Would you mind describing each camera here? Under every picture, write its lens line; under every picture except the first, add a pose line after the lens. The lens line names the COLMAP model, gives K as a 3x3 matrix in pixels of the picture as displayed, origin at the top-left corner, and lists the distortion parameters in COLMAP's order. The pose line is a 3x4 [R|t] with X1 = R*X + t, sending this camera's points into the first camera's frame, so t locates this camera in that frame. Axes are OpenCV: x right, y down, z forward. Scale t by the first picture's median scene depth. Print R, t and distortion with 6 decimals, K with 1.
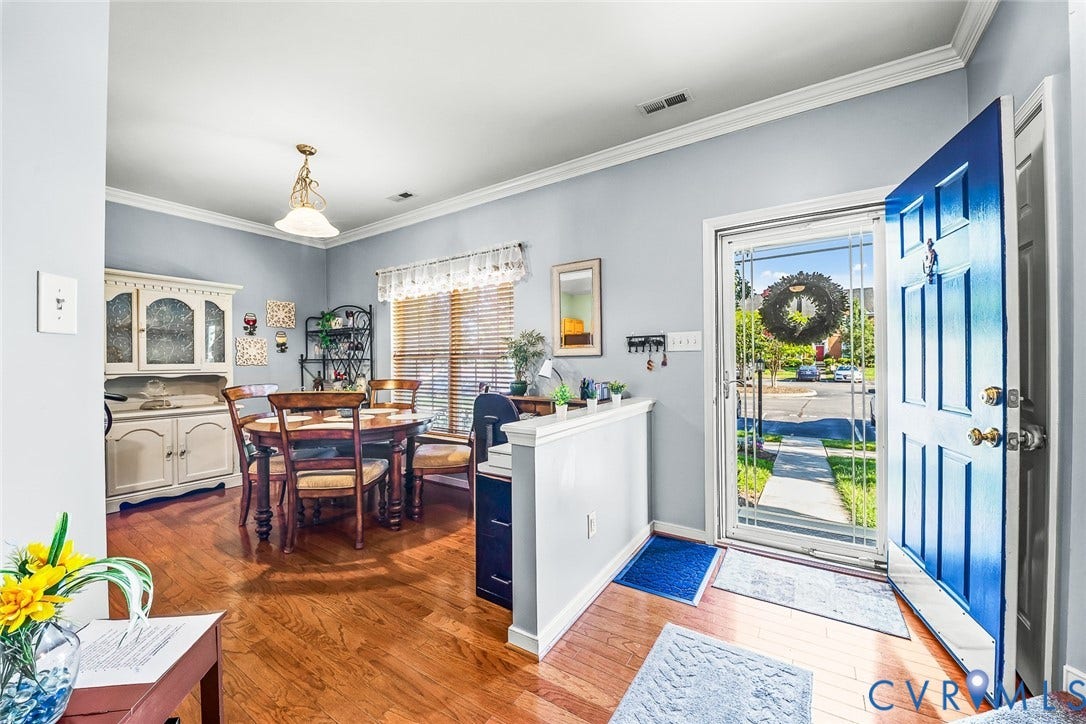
lens RADIAL K [[410.2, 0, 543.0], [0, 410.2, 362.0], [0, 0, 1]] dist [0.000022, 0.000005]
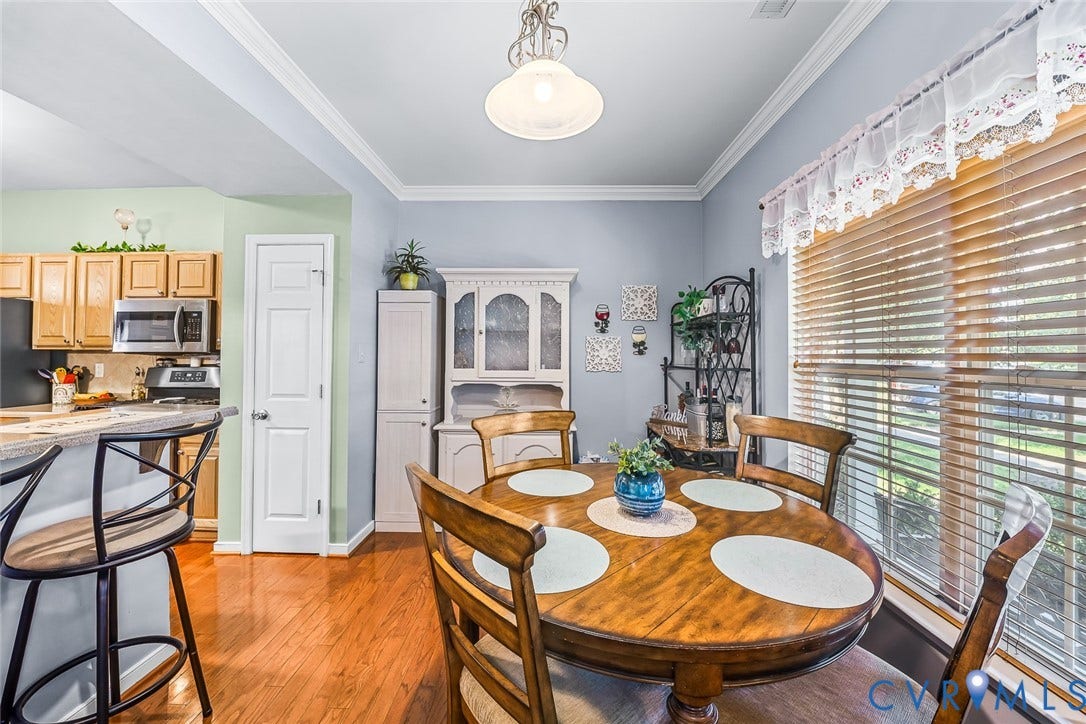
lens RADIAL K [[405.3, 0, 543.7], [0, 405.3, 349.6], [0, 0, 1]] dist [-0.047074, -0.000015]
pose [[0.528348, -0.001458, -0.849026, -0.123178], [-0.009533, 0.999925, -0.007649, -0.026771], [0.848974, 0.012135, 0.528295, 0.503197]]
